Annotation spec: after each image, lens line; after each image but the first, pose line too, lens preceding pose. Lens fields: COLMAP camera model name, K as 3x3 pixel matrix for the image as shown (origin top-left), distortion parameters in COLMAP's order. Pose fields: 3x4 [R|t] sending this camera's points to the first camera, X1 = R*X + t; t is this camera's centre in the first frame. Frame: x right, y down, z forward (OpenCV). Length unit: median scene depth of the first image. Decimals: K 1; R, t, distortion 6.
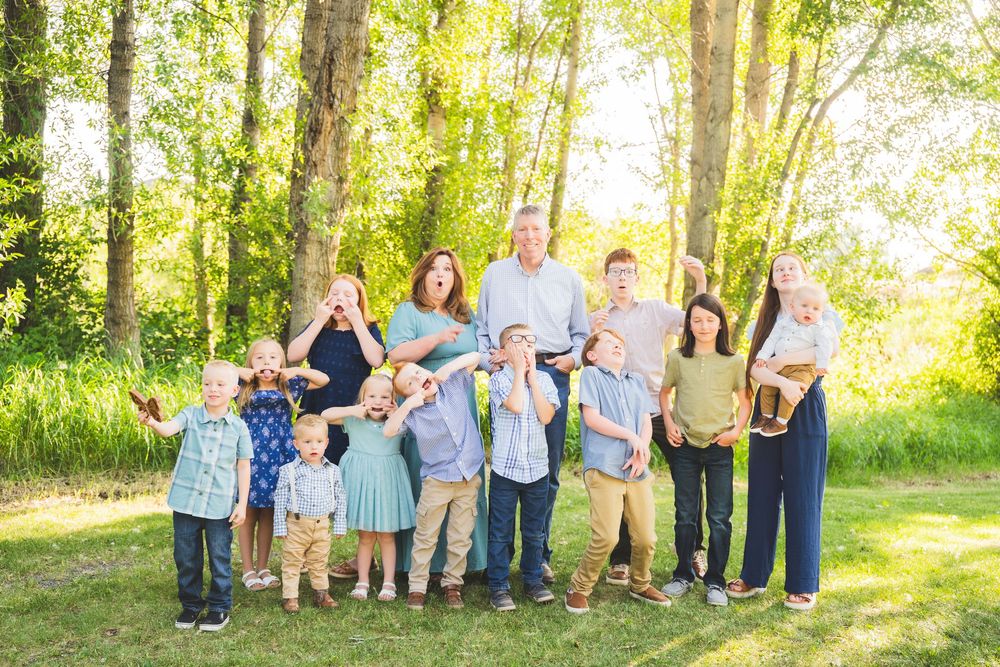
lens RADIAL K [[1192.2, 0, 474.3], [0, 1192.2, 349.6], [0, 0, 1]] dist [0.011869, 0.034648]
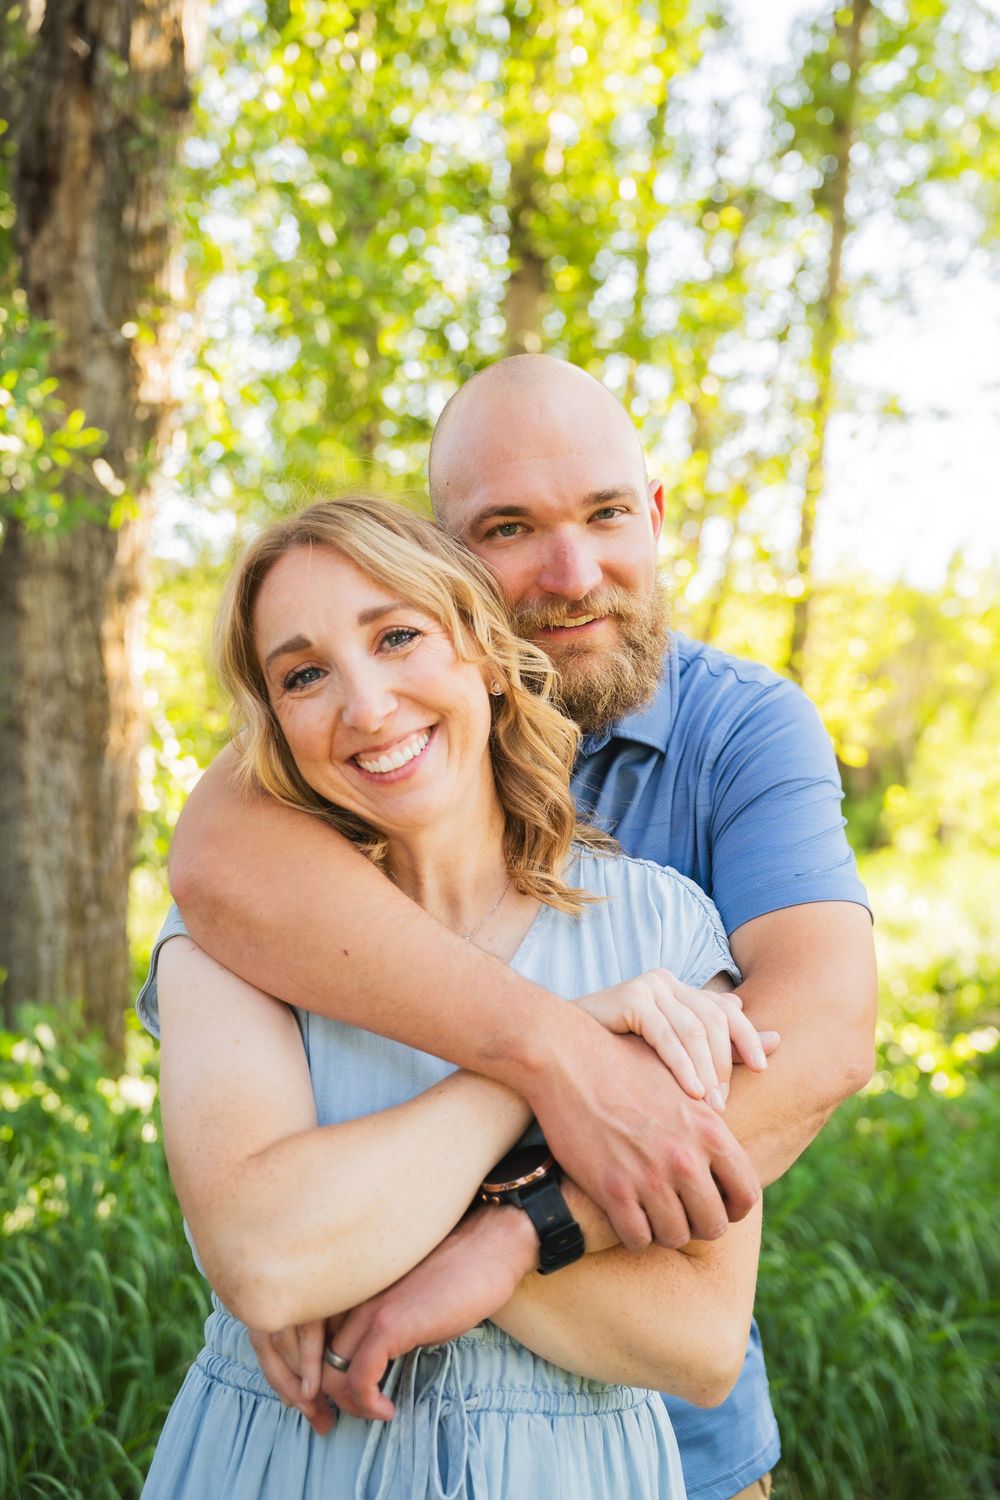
lens RADIAL K [[1642.8, 0, 500.0], [0, 1642.8, 750.0], [0, 0, 1]] dist [0.004962, 0.010605]
pose [[0.996201, -0.009046, -0.086614, 0.005286], [0.007201, 0.999741, -0.021593, -0.028596], [0.086787, 0.020887, 0.996008, 0.463901]]
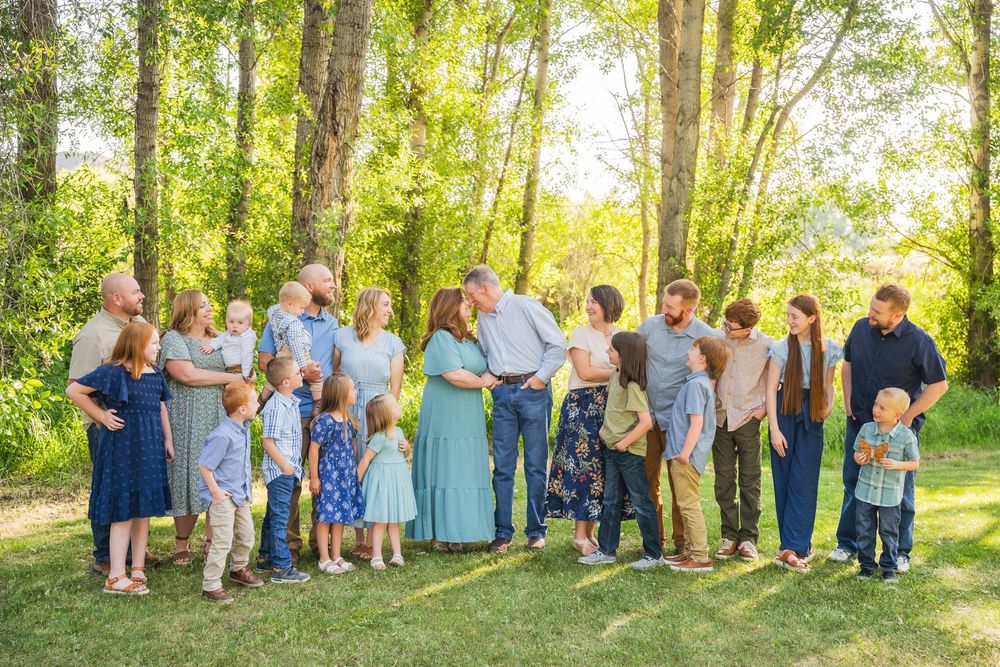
lens RADIAL K [[1361.3, 0, 500.0], [0, 1361.3, 333.5], [0, 0, 1]] dist [0.054501, -0.001097]
pose [[0.997808, -0.023072, 0.062023, -0.038112], [0.022890, 0.999731, 0.003658, -0.016433], [-0.062091, -0.002230, 0.998068, -0.186179]]
